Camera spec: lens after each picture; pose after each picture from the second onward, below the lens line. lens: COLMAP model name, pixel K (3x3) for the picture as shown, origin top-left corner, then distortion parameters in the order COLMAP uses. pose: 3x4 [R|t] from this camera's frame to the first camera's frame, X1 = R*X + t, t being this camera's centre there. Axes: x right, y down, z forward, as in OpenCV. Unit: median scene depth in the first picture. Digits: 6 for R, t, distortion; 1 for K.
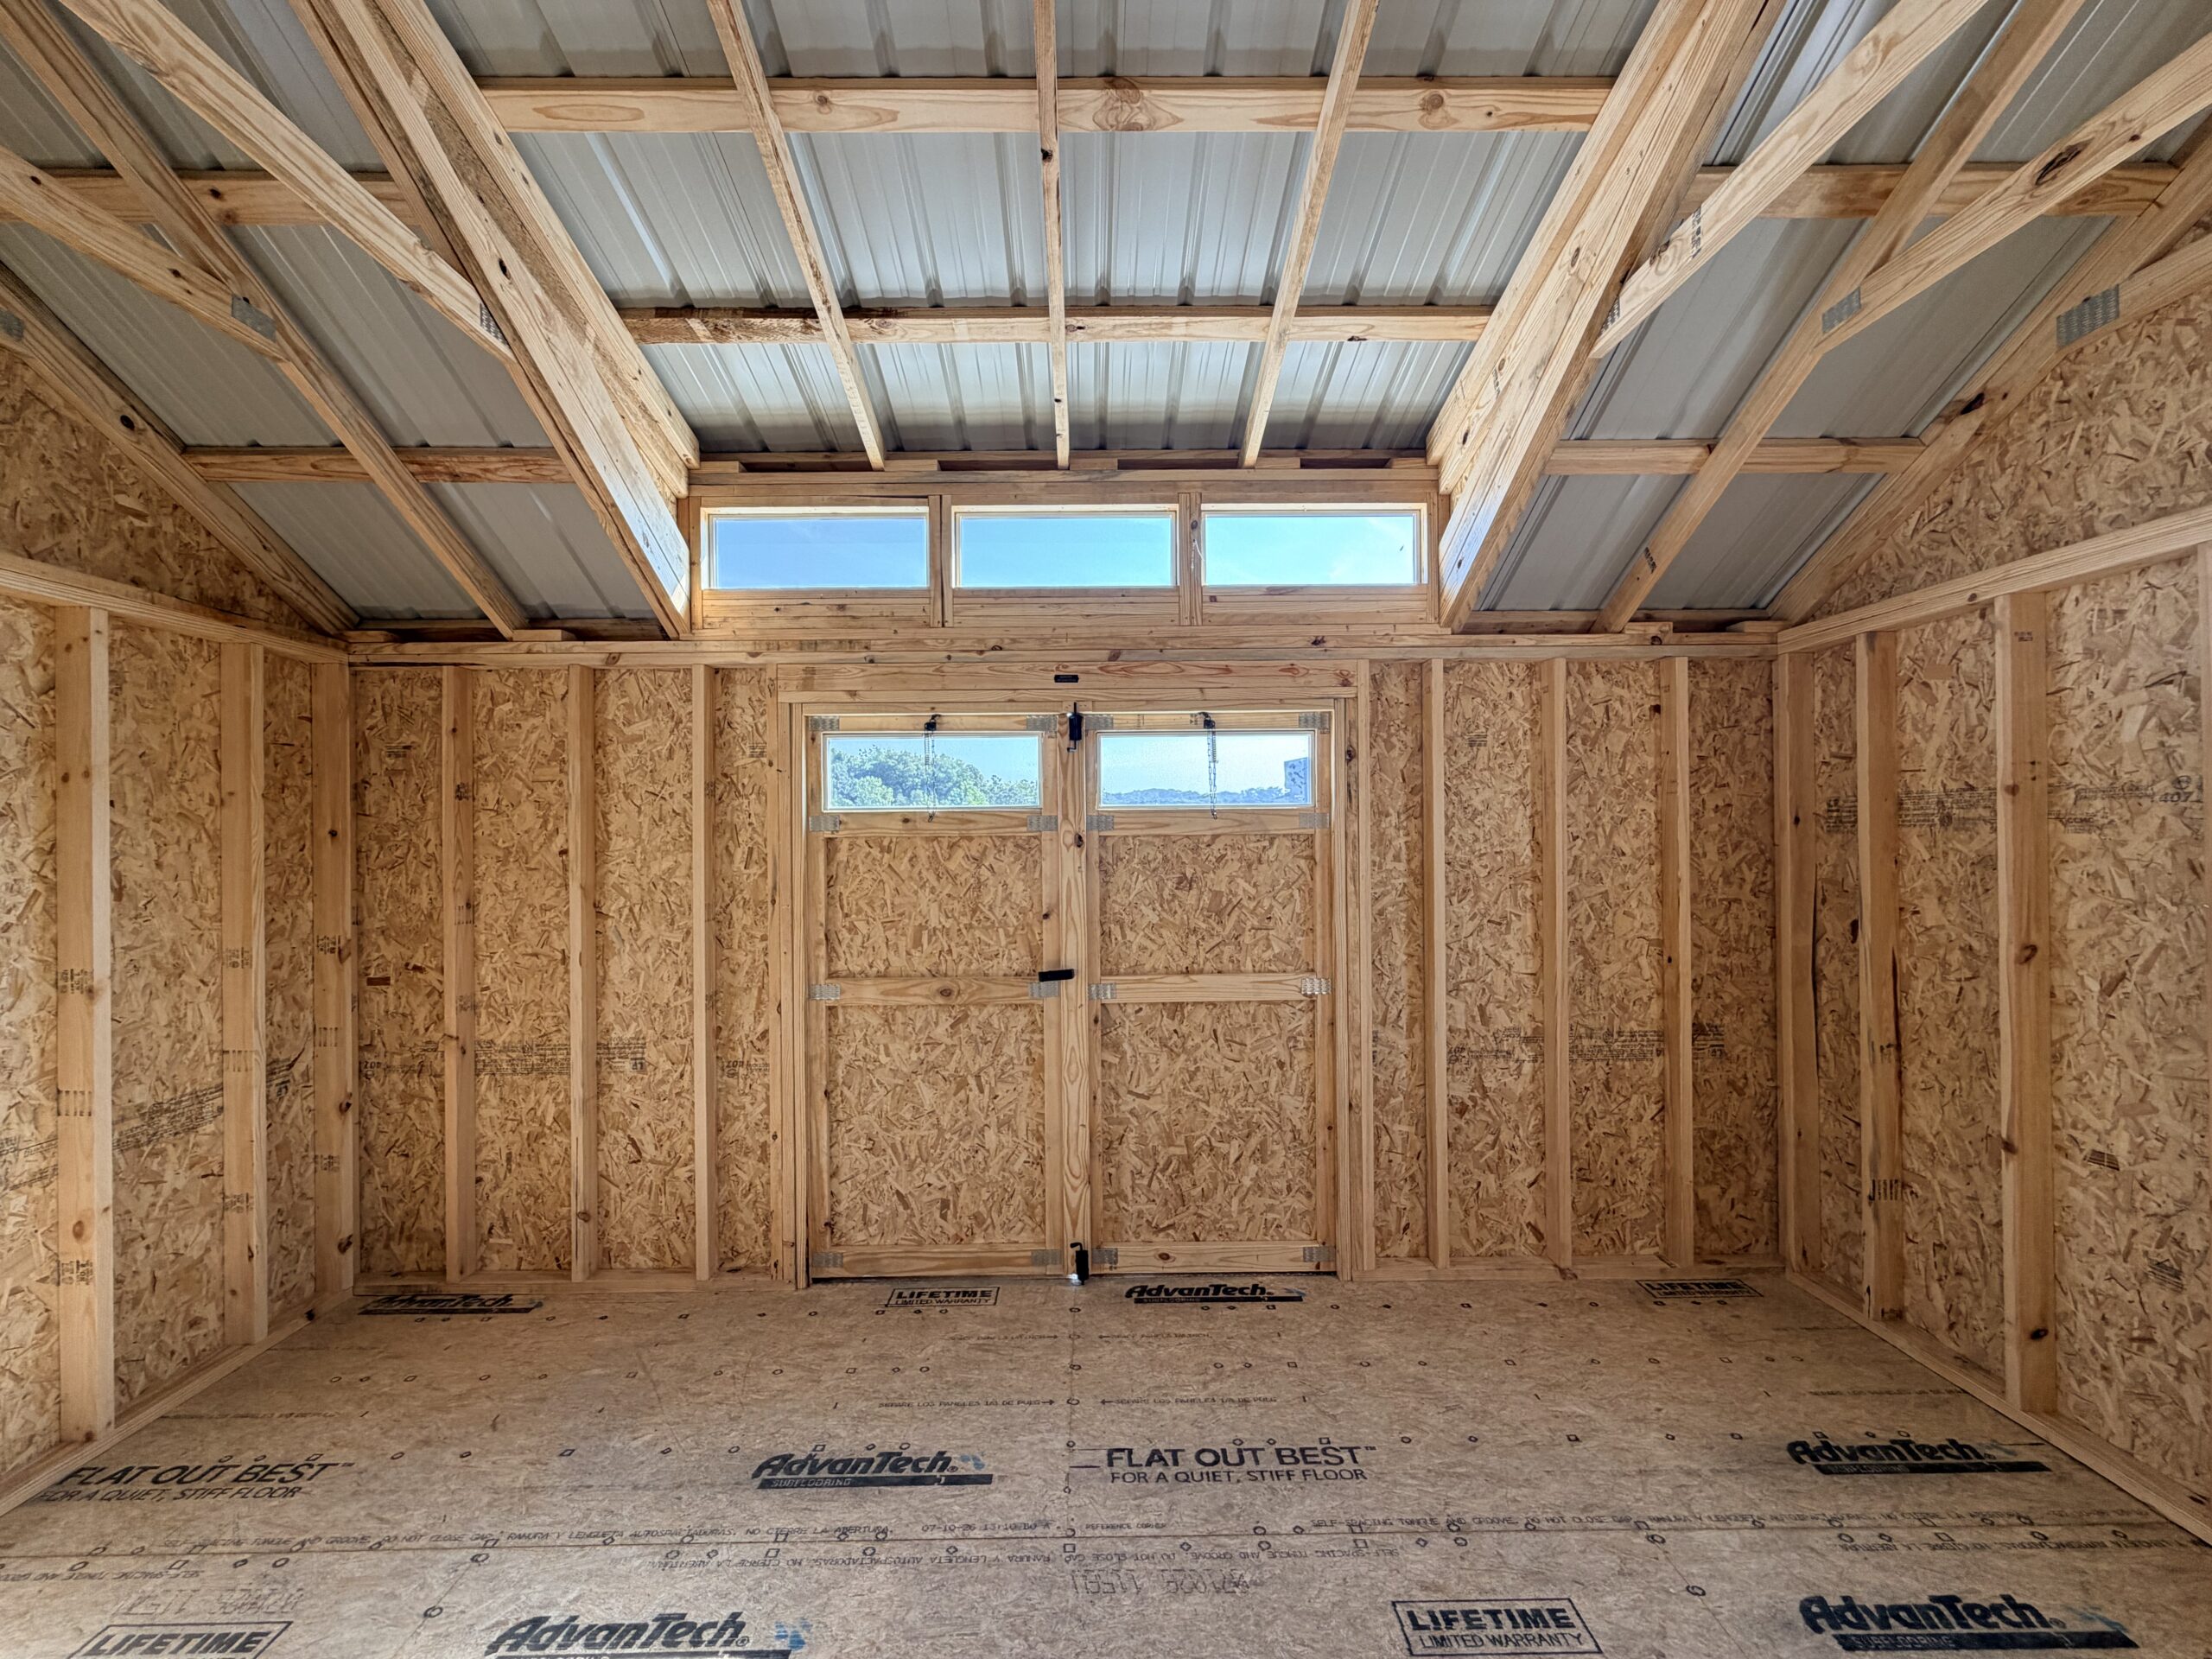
lens RADIAL K [[898.7, 0, 1106.0], [0, 898.7, 829.5], [0, 0, 1]] dist [0.003680, -0.000183]
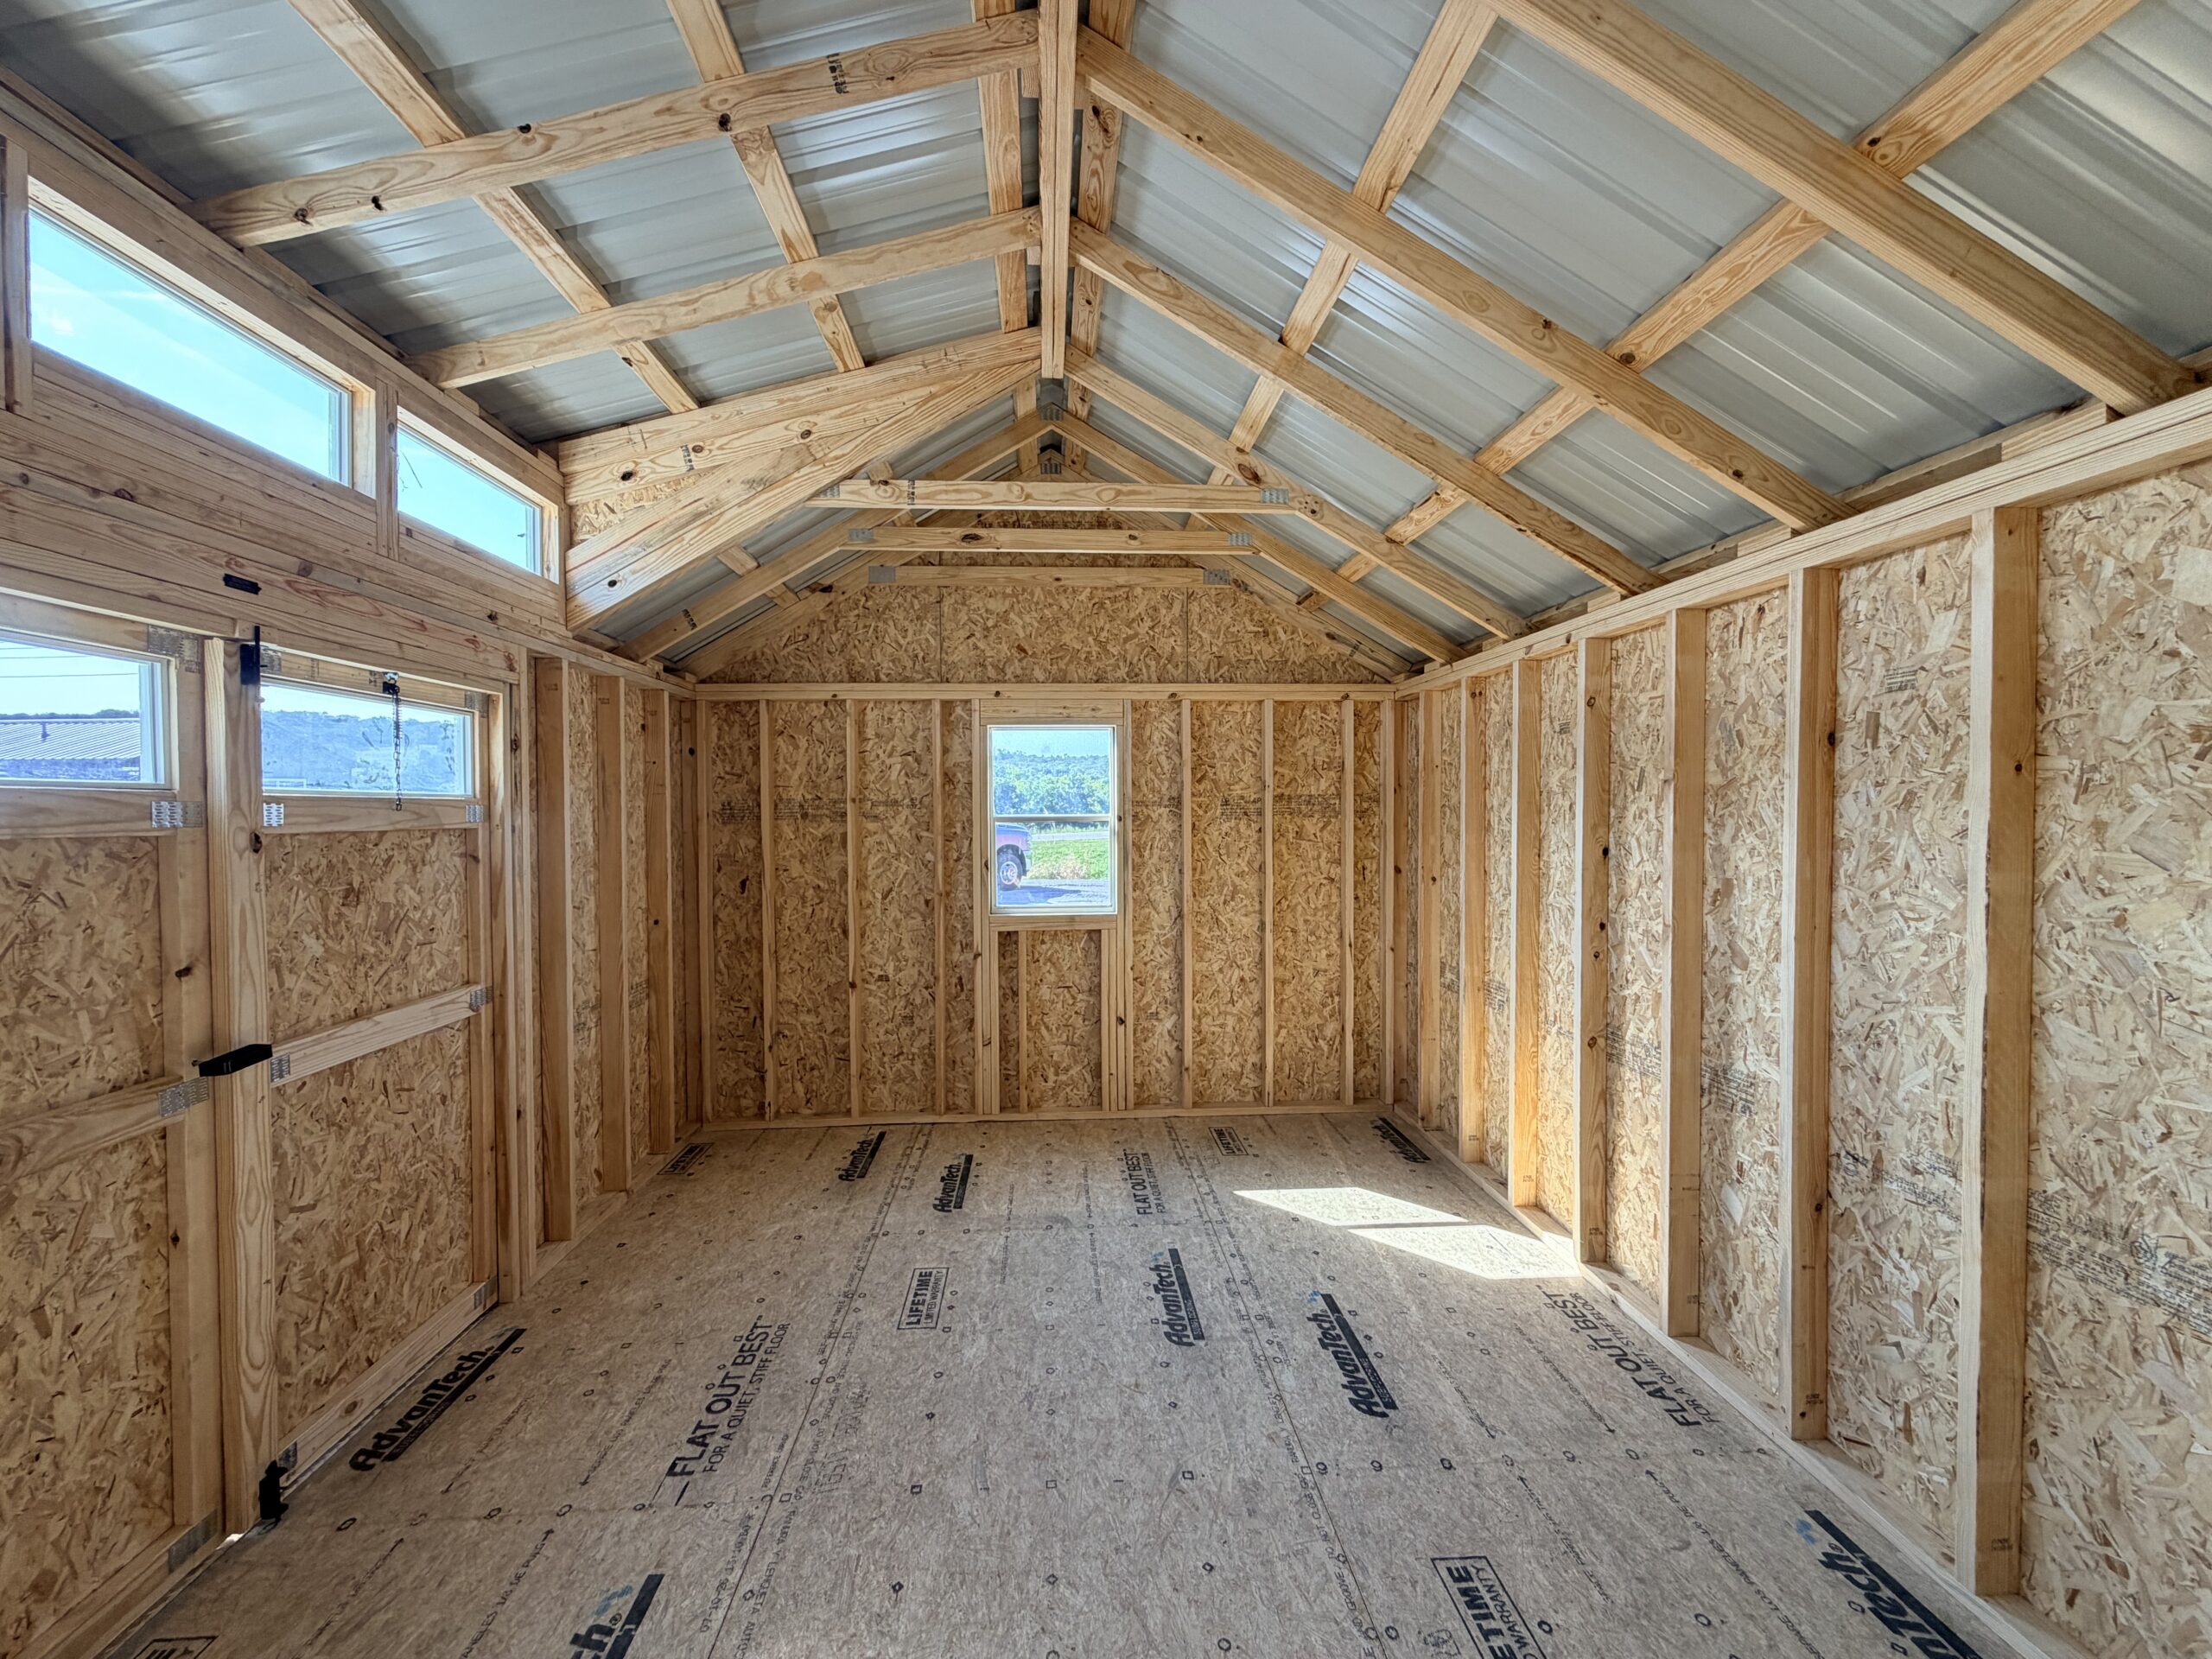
lens RADIAL K [[898.7, 0, 1106.0], [0, 898.7, 829.5], [0, 0, 1]] dist [0.003680, -0.000183]
pose [[-0.068213, -0.011391, 0.997606, -0.708146], [0.004503, 0.999921, 0.011725, -0.001457], [-0.997661, 0.005292, -0.068156, 0.437315]]
